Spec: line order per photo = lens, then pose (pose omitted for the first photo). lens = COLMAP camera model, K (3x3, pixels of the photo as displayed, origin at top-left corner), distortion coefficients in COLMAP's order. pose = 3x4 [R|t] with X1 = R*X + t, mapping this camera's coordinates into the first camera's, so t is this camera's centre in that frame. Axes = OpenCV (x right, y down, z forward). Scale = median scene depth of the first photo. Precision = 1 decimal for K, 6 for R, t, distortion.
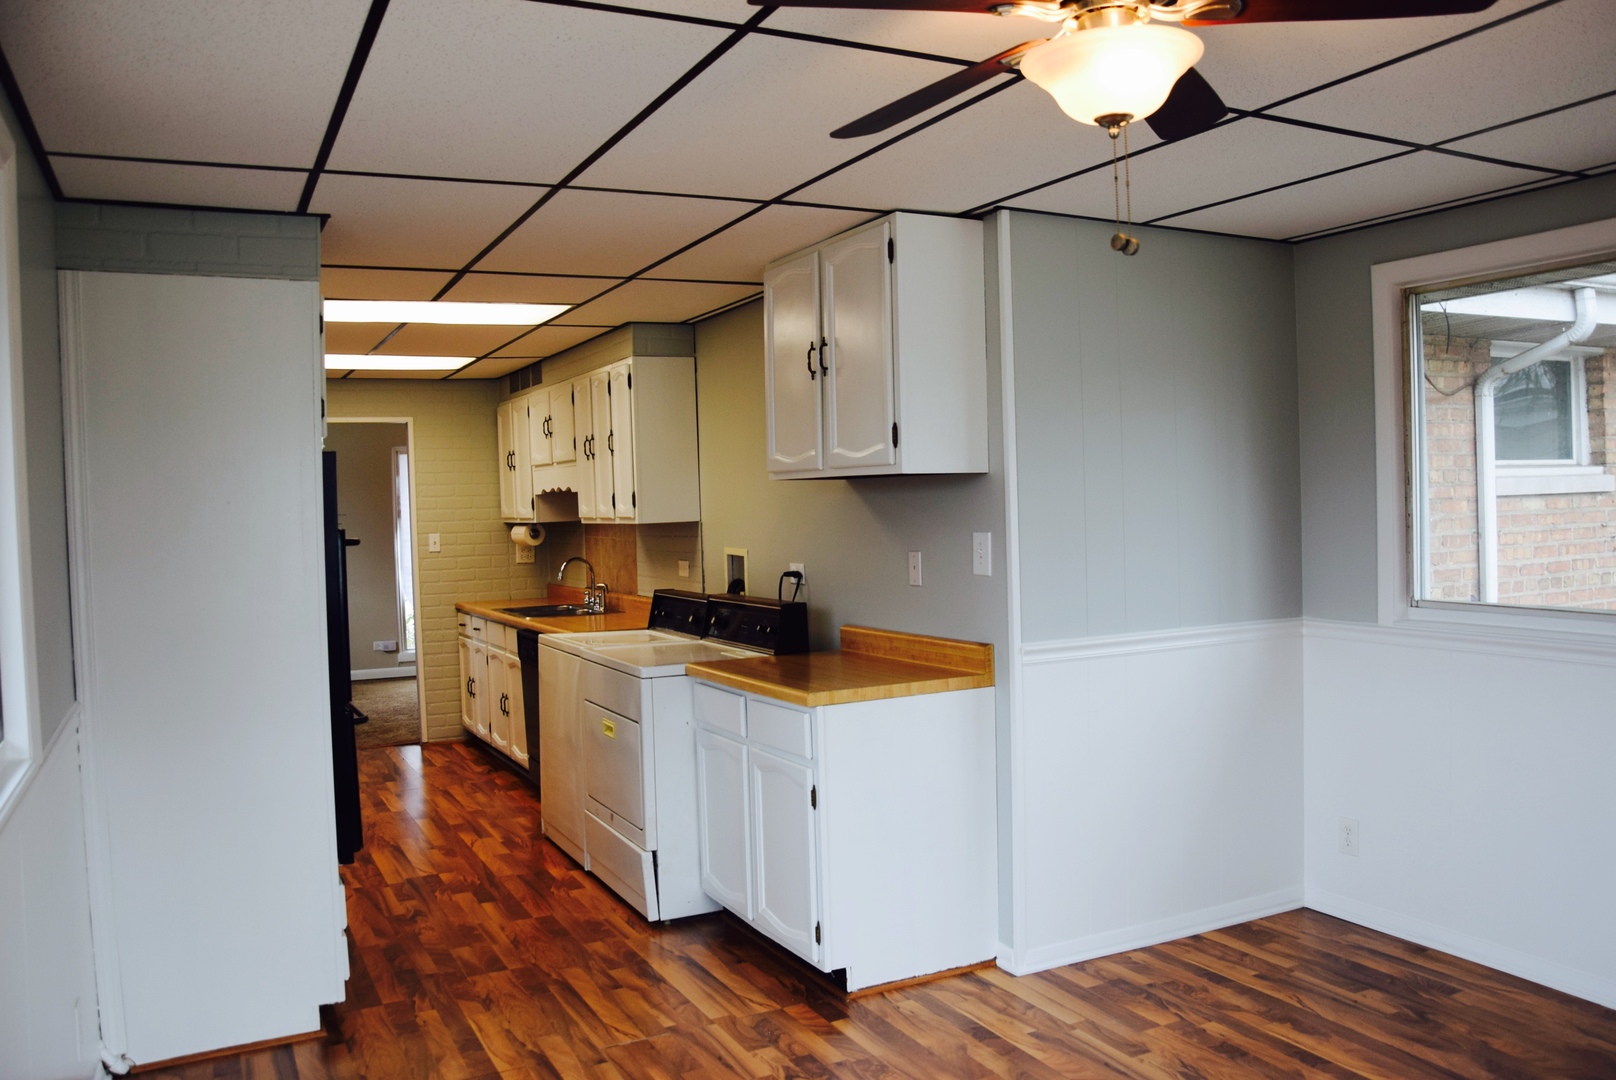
lens RADIAL K [[1279.3, 0, 808.0], [0, 1279.3, 540.0], [0, 0, 1]] dist [-0.150865, 0.119885]
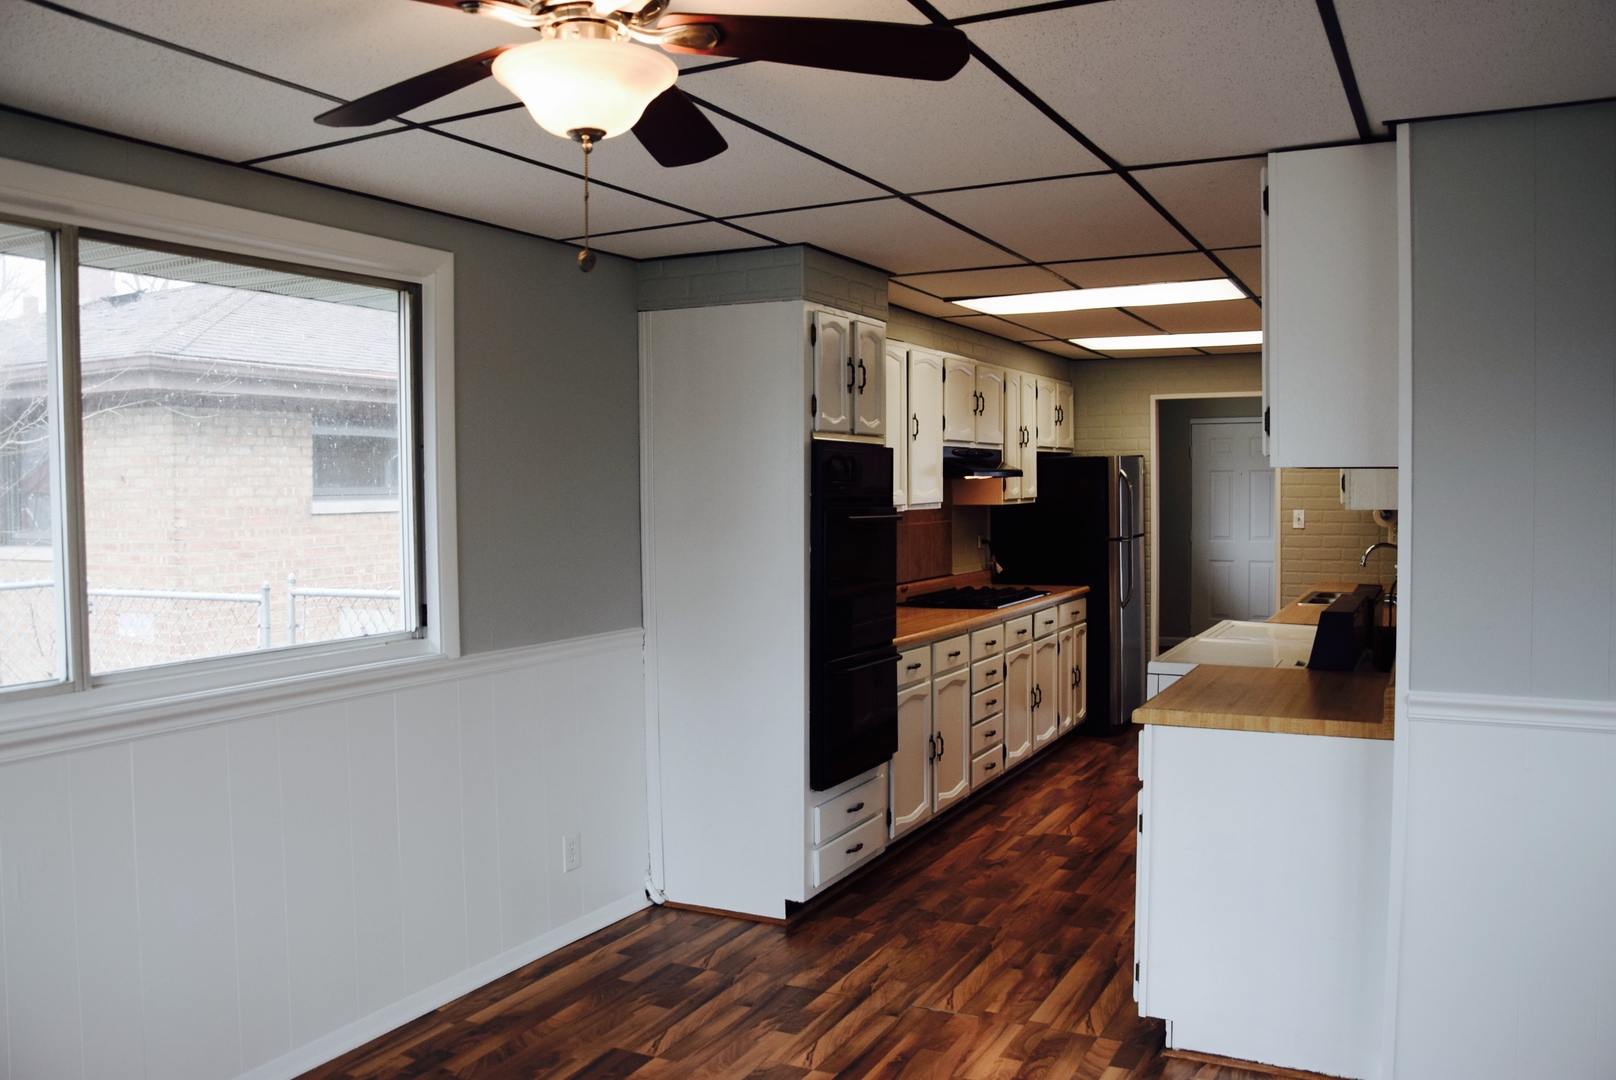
lens RADIAL K [[1279.3, 0, 808.0], [0, 1279.3, 540.0], [0, 0, 1]] dist [-0.150865, 0.119885]
pose [[0.584837, 0.058126, -0.809066, 0.571041], [-0.032475, 0.998307, 0.048247, -0.034642], [0.810501, -0.001942, 0.585734, 0.275266]]
